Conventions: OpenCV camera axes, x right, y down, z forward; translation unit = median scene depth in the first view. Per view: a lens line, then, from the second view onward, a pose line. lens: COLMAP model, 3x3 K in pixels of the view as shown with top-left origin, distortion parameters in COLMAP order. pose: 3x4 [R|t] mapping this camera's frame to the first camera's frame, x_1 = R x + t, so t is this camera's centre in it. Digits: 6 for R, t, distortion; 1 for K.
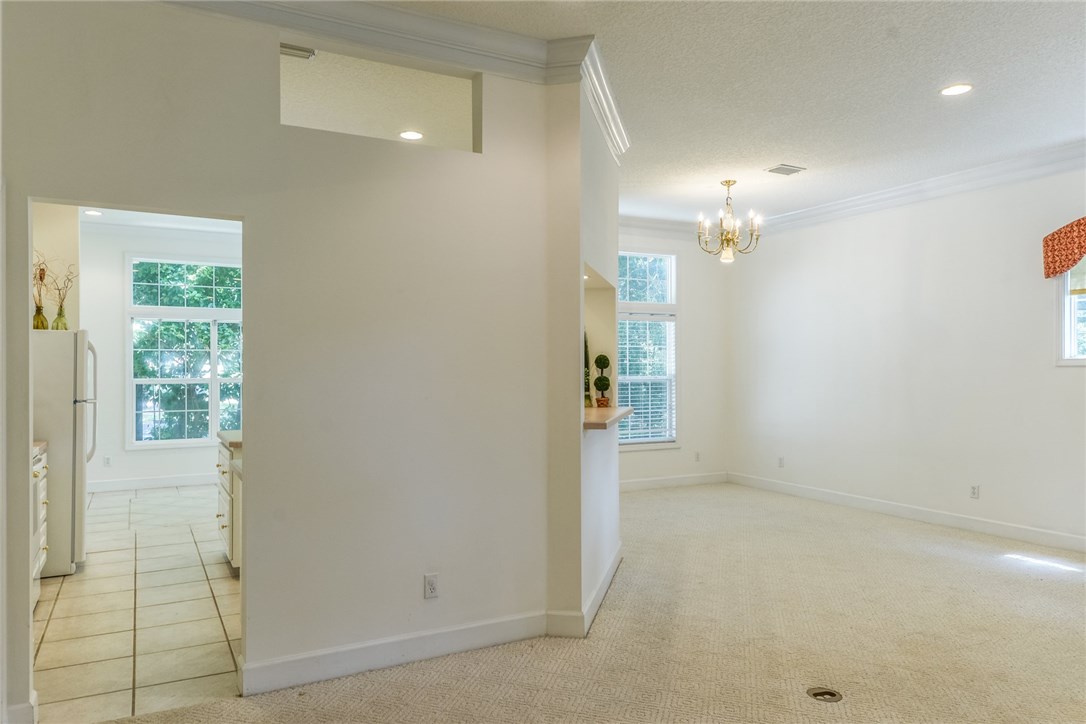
lens RADIAL K [[762.0, 0, 543.0], [0, 762.0, 362.0], [0, 0, 1]] dist [0.042421, -0.040008]
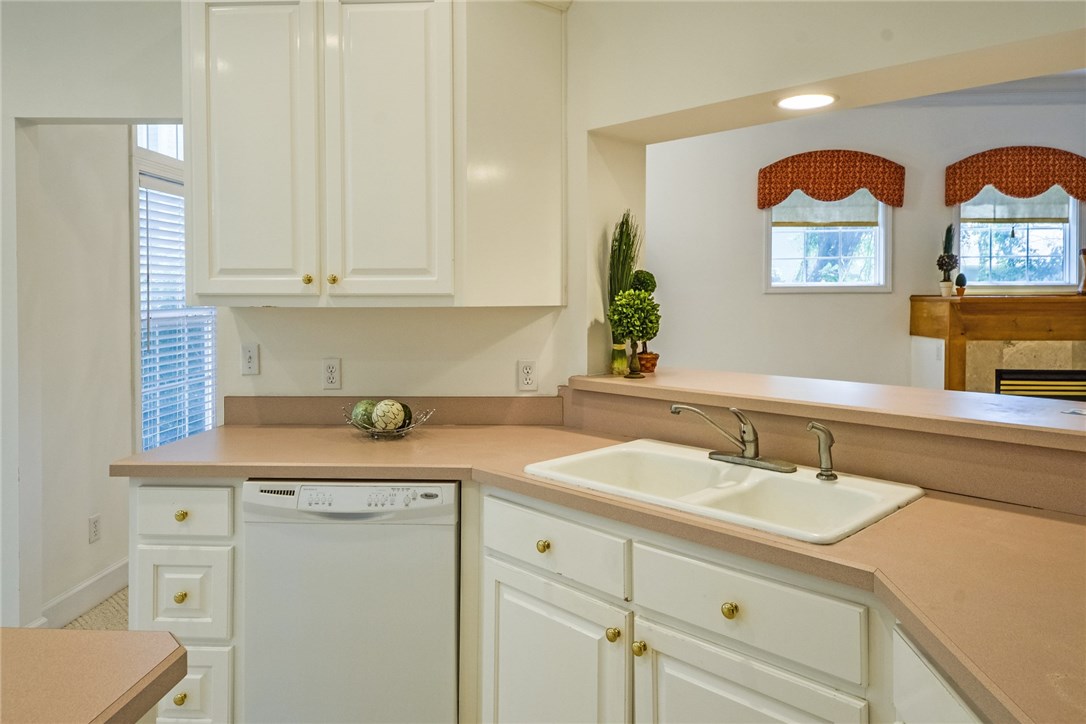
lens RADIAL K [[721.4, 0, 536.4], [0, 721.4, 306.8], [0, 0, 1]] dist [0.044925, -0.031184]
pose [[0.511187, -0.014733, 0.859343, -0.216717], [-0.006626, 0.999756, 0.021082, 0.003036], [-0.859444, -0.016471, 0.510965, 0.479924]]
